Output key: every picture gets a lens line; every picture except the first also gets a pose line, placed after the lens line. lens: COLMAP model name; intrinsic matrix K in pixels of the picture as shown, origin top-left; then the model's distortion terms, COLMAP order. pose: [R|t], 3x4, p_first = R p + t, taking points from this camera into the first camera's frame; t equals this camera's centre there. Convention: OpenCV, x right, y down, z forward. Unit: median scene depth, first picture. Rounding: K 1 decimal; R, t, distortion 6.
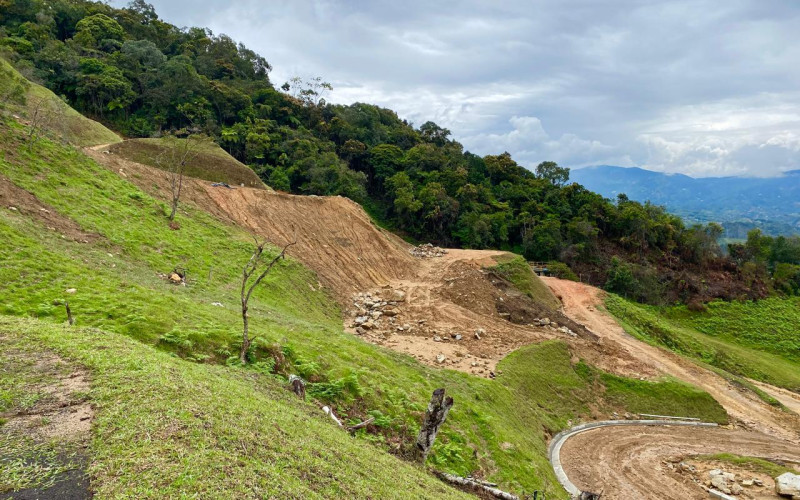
lens RADIAL K [[602.1, 0, 397.1], [0, 602.1, 248.3], [0, 0, 1]] dist [0.048486, -0.055880]
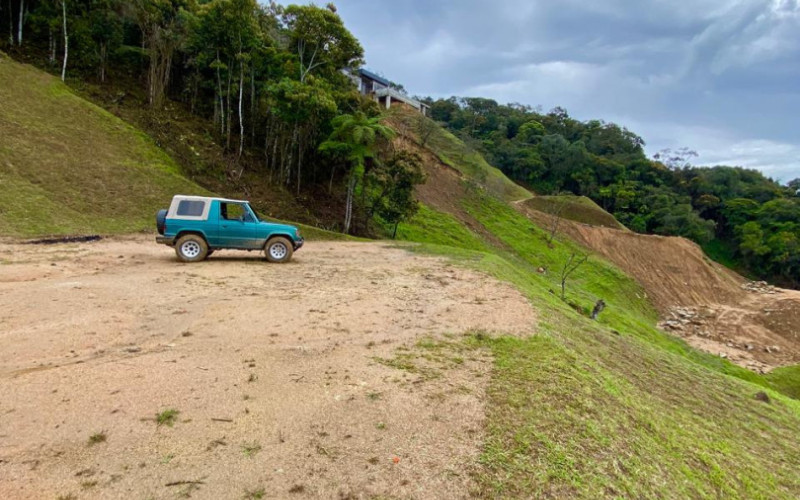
lens RADIAL K [[427.3, 0, 400.7], [0, 427.3, 250.5], [0, 0, 1]] dist [0.035140, -0.036620]
pose [[0.741907, 0.086649, -0.664880, 0.063134], [-0.115600, 0.993296, 0.000457, 0.010998], [0.660463, 0.076521, 0.746950, -0.101910]]
